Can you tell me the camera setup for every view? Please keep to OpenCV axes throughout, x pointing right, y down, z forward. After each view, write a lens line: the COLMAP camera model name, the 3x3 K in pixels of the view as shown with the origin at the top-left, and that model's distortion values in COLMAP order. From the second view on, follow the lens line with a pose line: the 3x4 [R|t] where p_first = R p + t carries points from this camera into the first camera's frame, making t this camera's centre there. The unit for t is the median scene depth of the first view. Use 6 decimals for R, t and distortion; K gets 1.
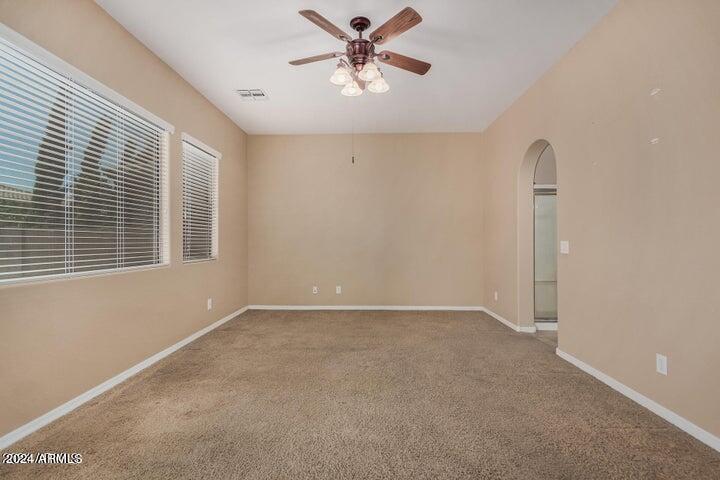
lens RADIAL K [[340.9, 0, 359.4], [0, 340.9, 237.7], [0, 0, 1]] dist [0.007351, 0.001039]
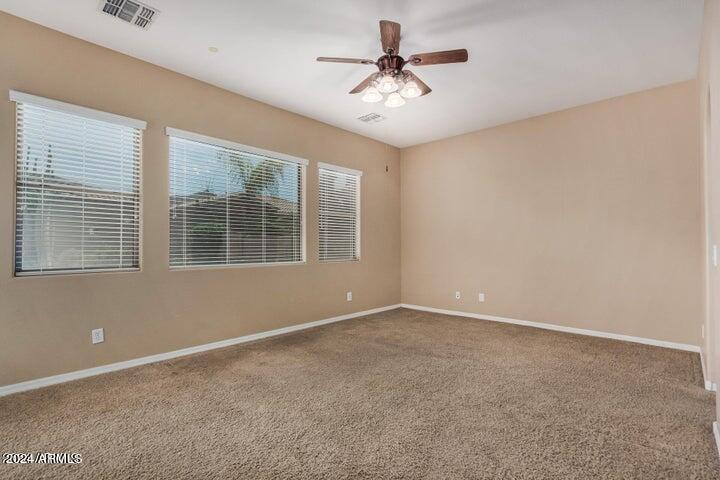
lens RADIAL K [[340.9, 0, 346.0], [0, 340.9, 239.5], [0, 0, 1]] dist [0.007351, 0.001039]
pose [[0.747328, -0.009237, -0.664391, 0.472744], [0.005569, 0.999955, -0.007639, -0.000303], [0.664432, 0.002009, 0.747346, 0.099224]]
